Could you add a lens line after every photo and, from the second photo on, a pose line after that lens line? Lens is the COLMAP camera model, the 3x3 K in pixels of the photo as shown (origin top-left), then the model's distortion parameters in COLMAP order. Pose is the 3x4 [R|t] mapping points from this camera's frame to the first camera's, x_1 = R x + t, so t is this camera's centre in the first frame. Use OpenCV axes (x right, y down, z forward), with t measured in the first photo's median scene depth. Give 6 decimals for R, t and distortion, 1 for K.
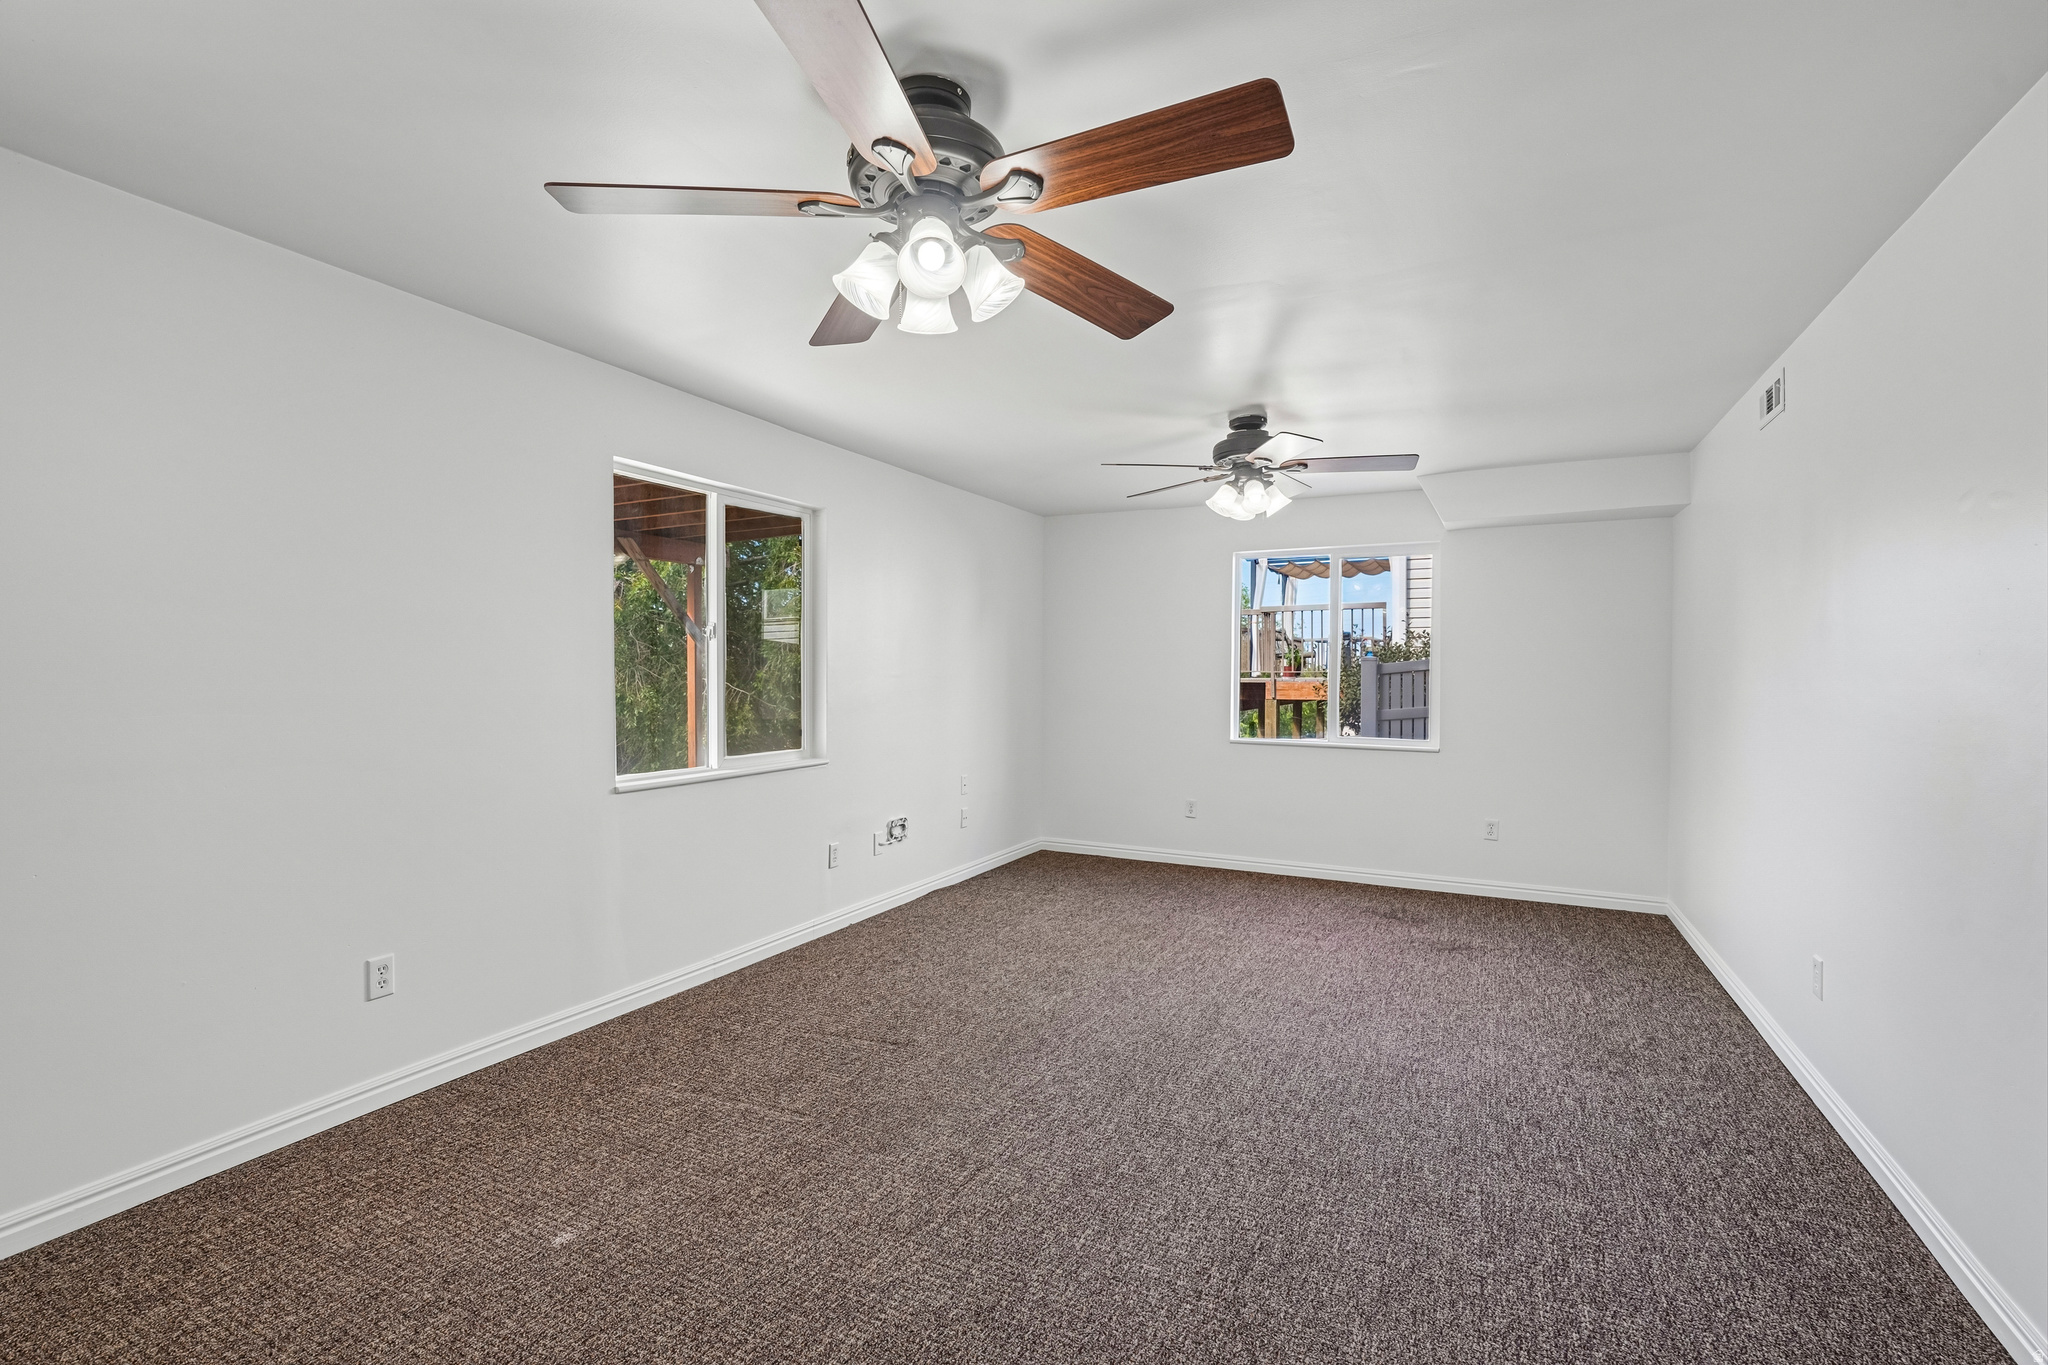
lens RADIAL K [[927.0, 0, 1017.1], [0, 927.0, 686.9], [0, 0, 1]] dist [-0.003356, 0.000993]
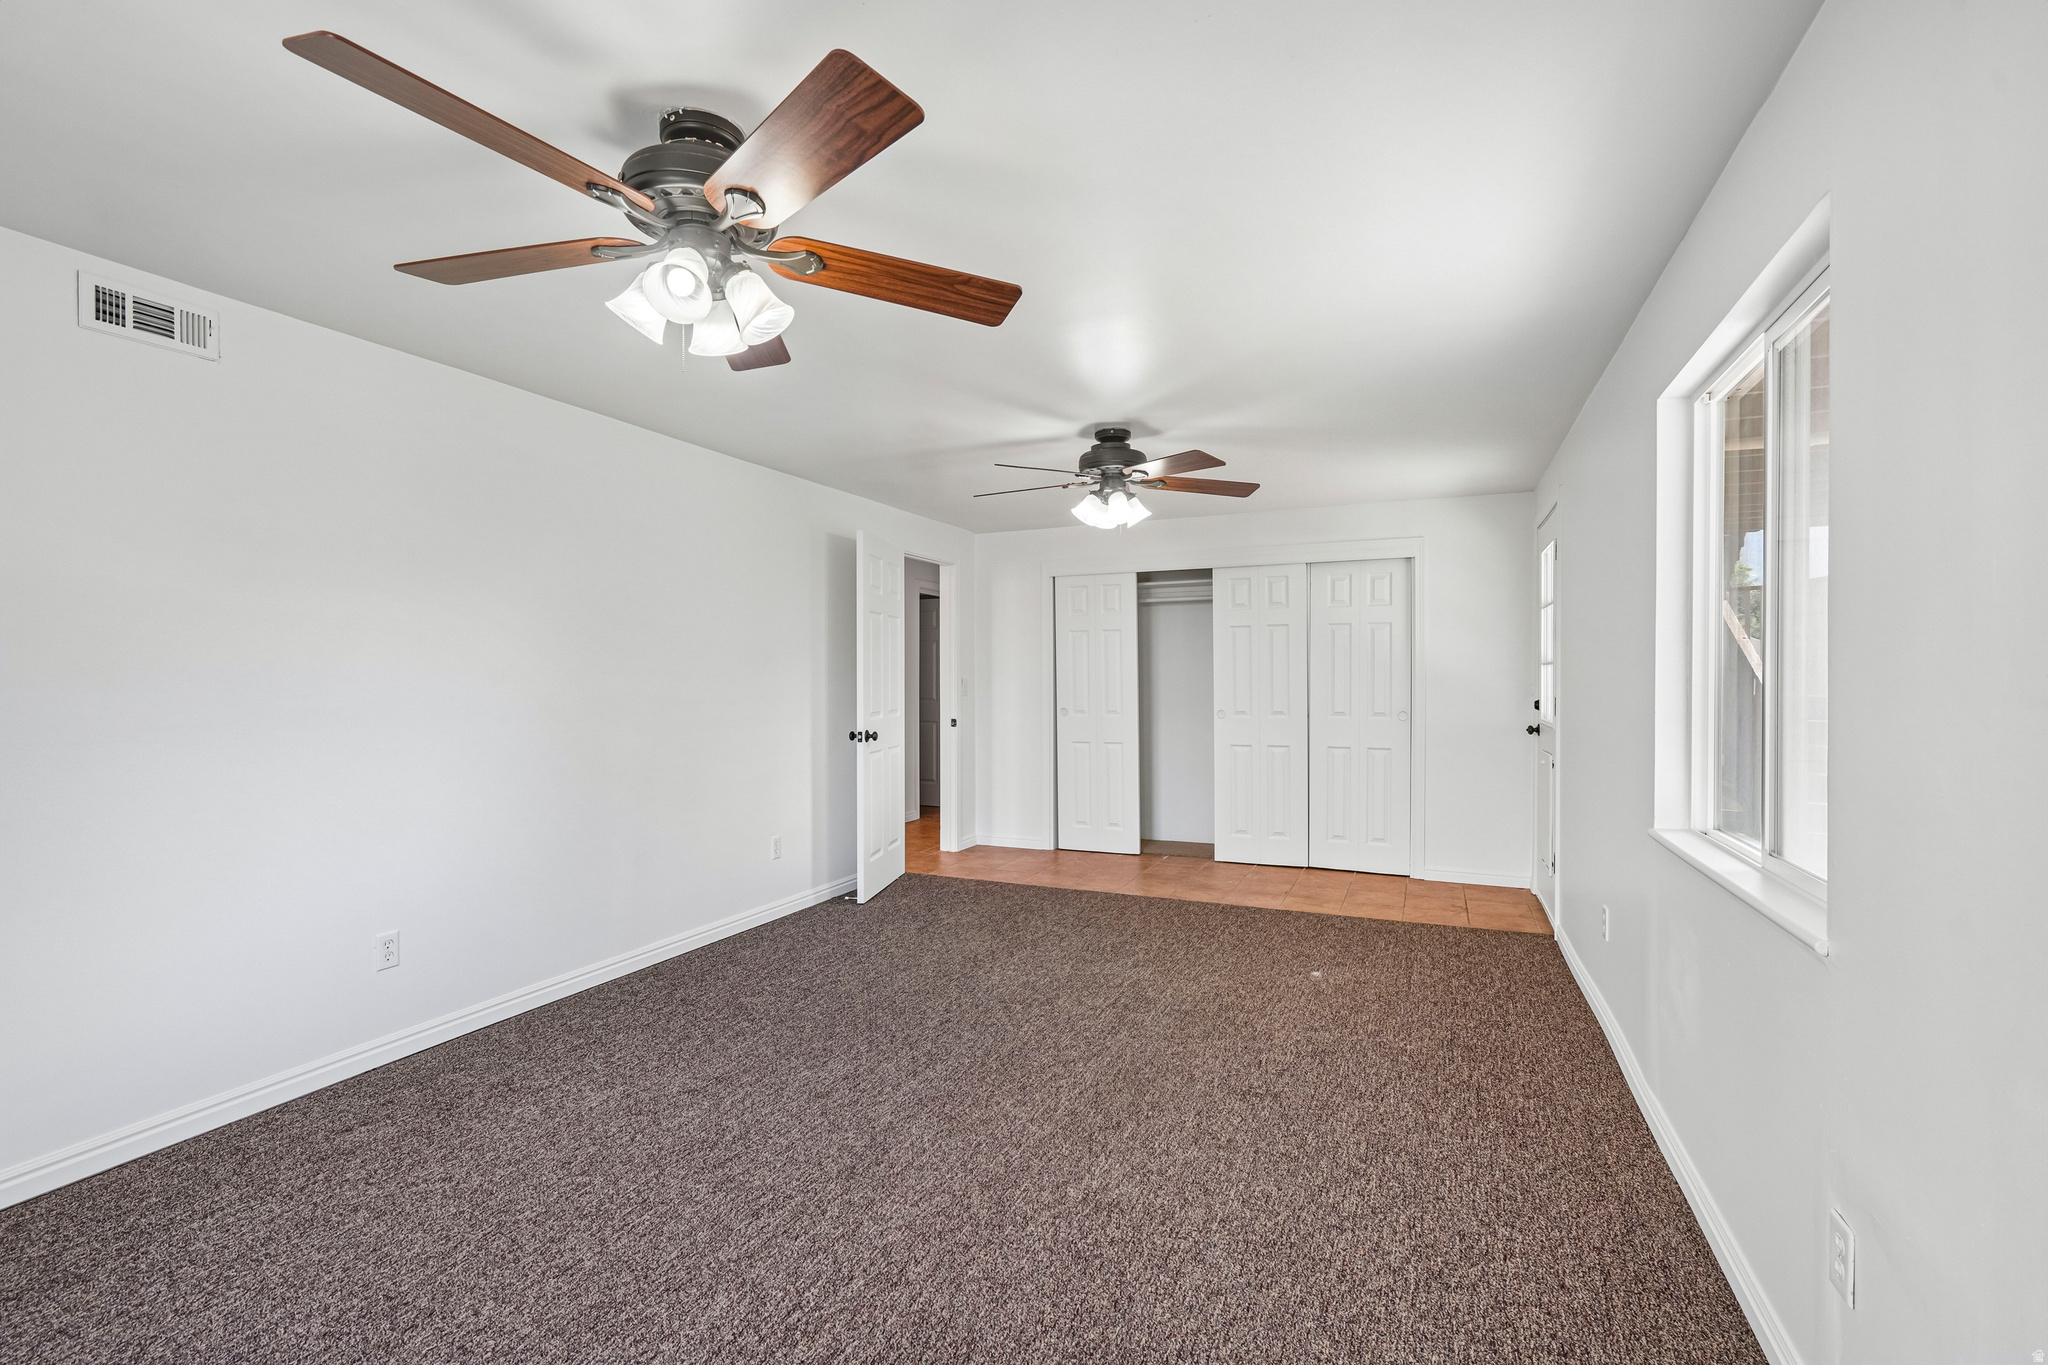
lens RADIAL K [[927.0, 0, 1017.1], [0, 927.0, 686.9], [0, 0, 1]] dist [-0.003356, 0.000993]
pose [[-0.998665, -0.002020, -0.051610, 0.152497], [-0.003472, 0.999600, 0.028053, -0.033279], [0.051532, 0.028195, -0.998273, 1.931060]]
